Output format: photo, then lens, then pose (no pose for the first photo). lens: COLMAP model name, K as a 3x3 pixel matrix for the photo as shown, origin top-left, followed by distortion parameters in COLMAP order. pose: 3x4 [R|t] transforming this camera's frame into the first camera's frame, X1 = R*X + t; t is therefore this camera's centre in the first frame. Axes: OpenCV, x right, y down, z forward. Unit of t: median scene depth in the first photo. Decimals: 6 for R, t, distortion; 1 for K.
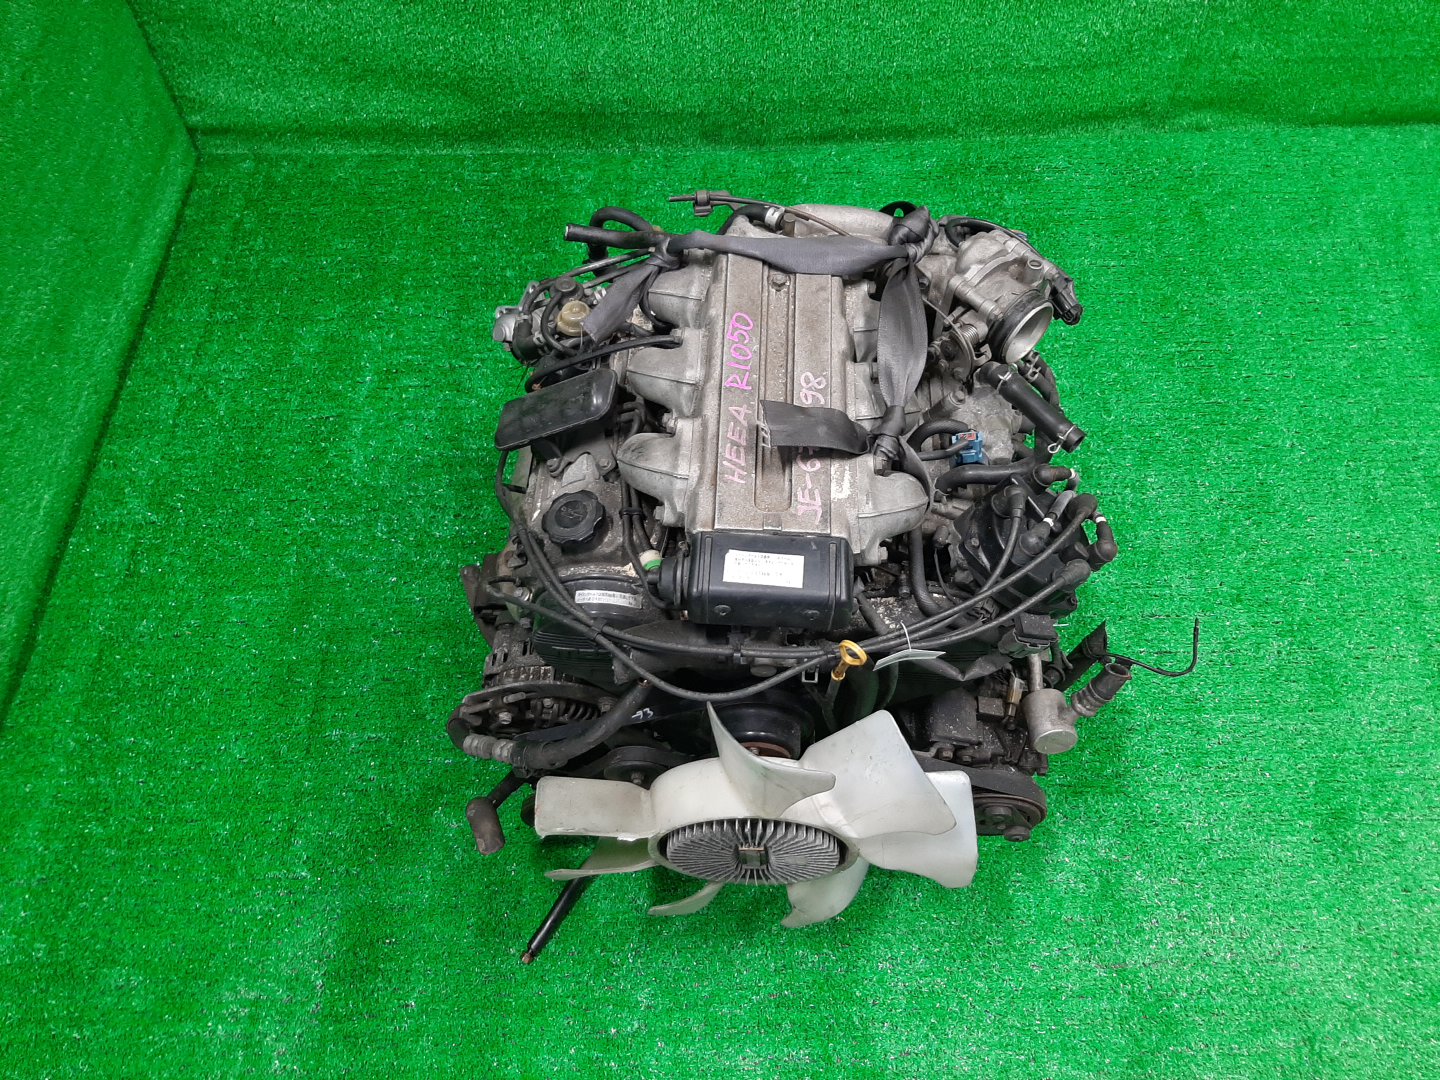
lens RADIAL K [[1107.7, 0, 764.3], [0, 1107.7, 539.7], [0, 0, 1]] dist [0.057152, -0.099141]
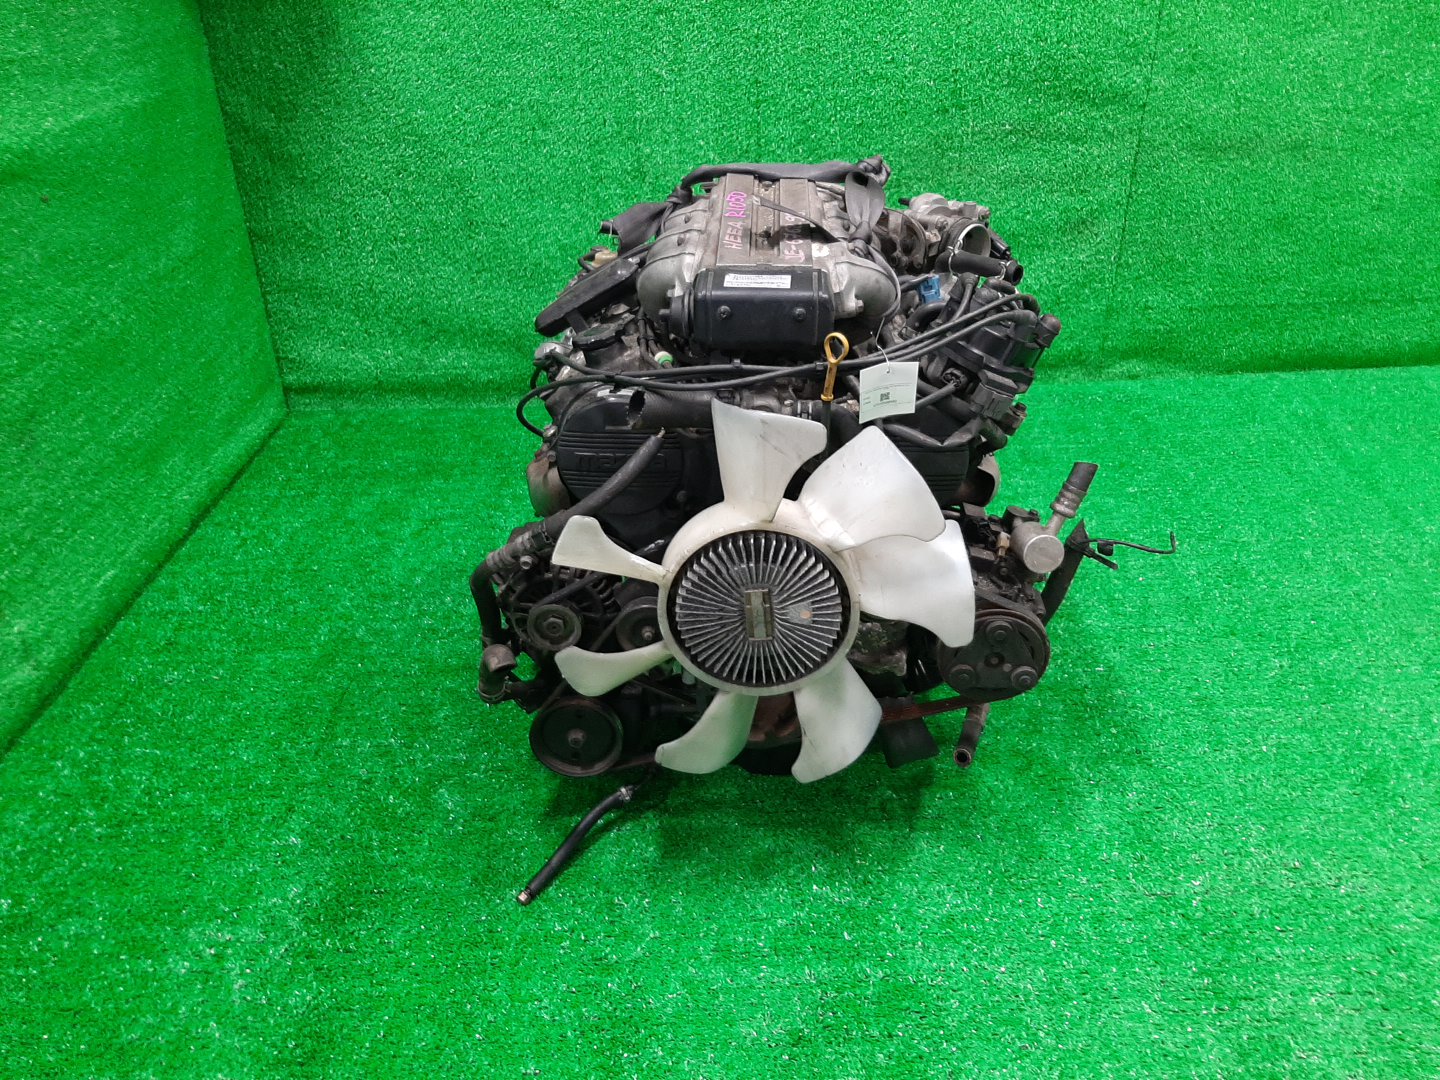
lens RADIAL K [[1107.7, 0, 764.3], [0, 1107.7, 539.7], [0, 0, 1]] dist [0.057152, -0.099141]
pose [[0.999366, -0.034752, -0.007709, 0.003082], [0.027007, 0.881297, -0.471791, 0.401057], [0.023190, 0.471284, 0.881677, 0.034807]]
